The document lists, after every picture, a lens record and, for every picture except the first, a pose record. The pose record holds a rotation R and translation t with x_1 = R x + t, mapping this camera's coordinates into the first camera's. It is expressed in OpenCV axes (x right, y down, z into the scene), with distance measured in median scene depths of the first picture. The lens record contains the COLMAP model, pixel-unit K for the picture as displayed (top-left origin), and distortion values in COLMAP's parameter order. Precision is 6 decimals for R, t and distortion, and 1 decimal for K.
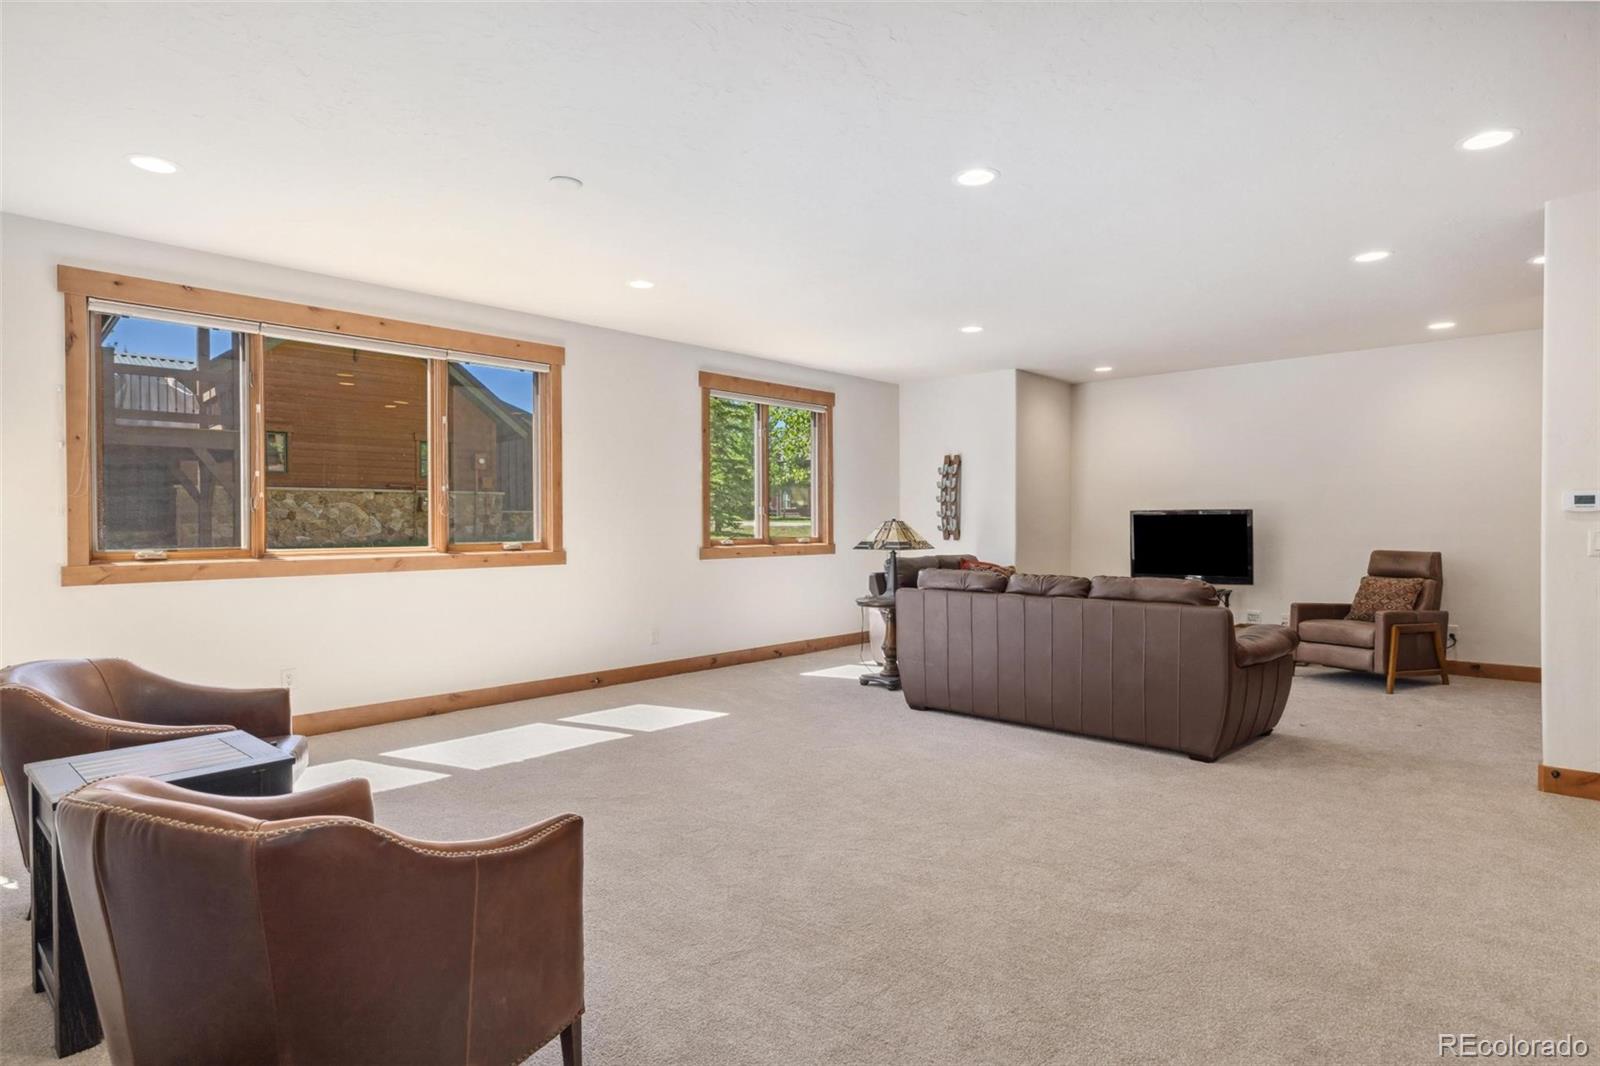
lens RADIAL K [[866.7, 0, 800.0], [0, 866.7, 533.0], [0, 0, 1]] dist [-0.003662, -0.000659]
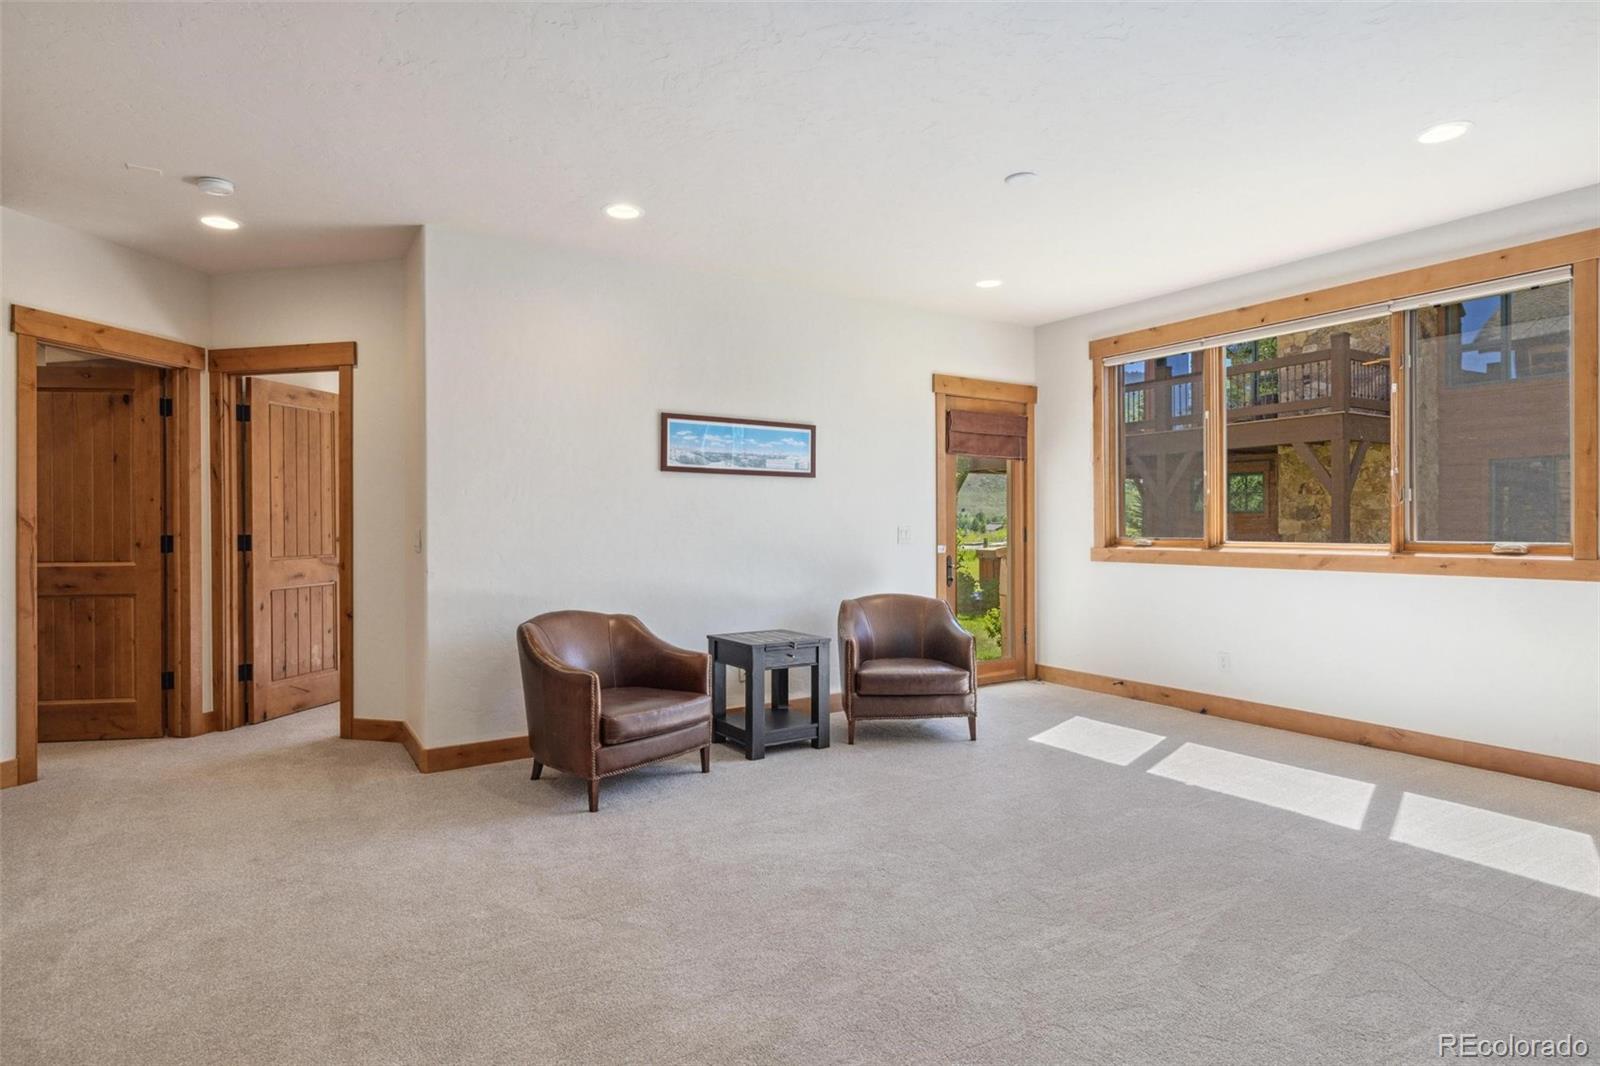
lens RADIAL K [[866.7, 0, 800.0], [0, 866.7, 533.0], [0, 0, 1]] dist [-0.003662, -0.000659]
pose [[-0.248789, 0.017610, -0.968398, 0.663743], [-0.004762, 0.999800, 0.019405, -0.011374], [0.968546, 0.009439, -0.248656, 0.865642]]
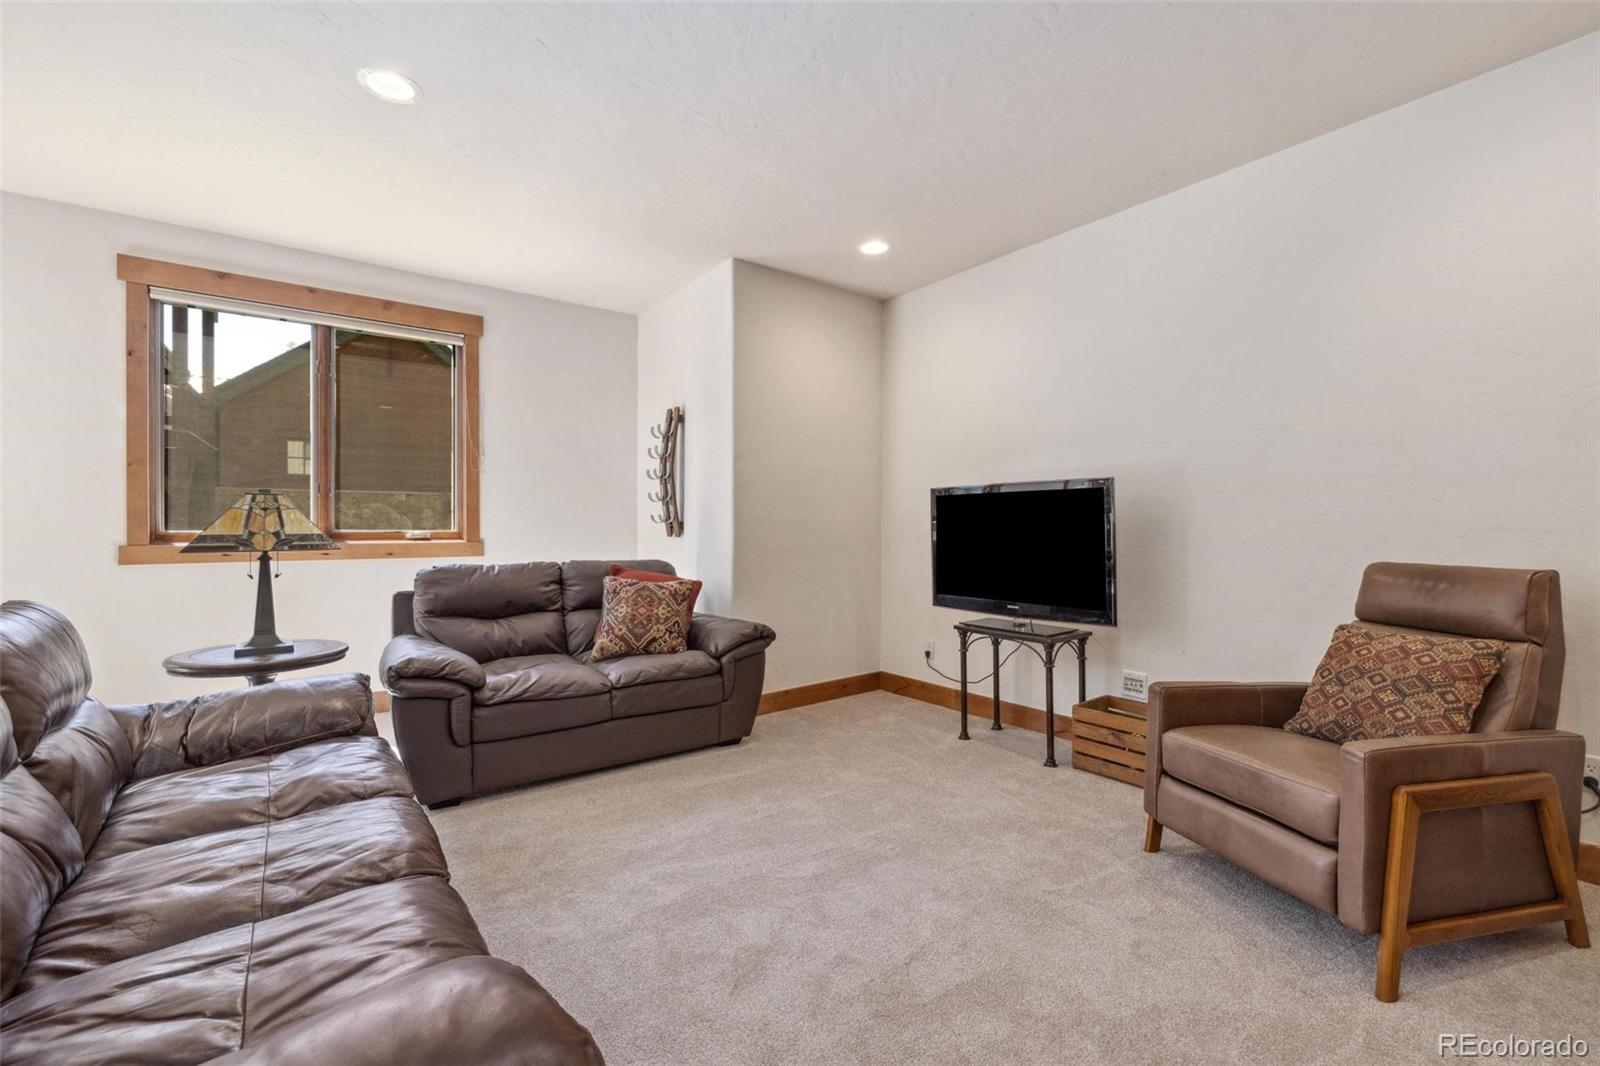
lens RADIAL K [[698.5, 0, 800.0], [0, 698.5, 533.0], [0, 0, 1]] dist [0.000720, 0.000548]
pose [[0.985284, 0.003059, -0.170898, 0.431459], [-0.003544, 0.999991, -0.002533, 0.007128], [0.170888, 0.003102, 0.985286, 0.593587]]
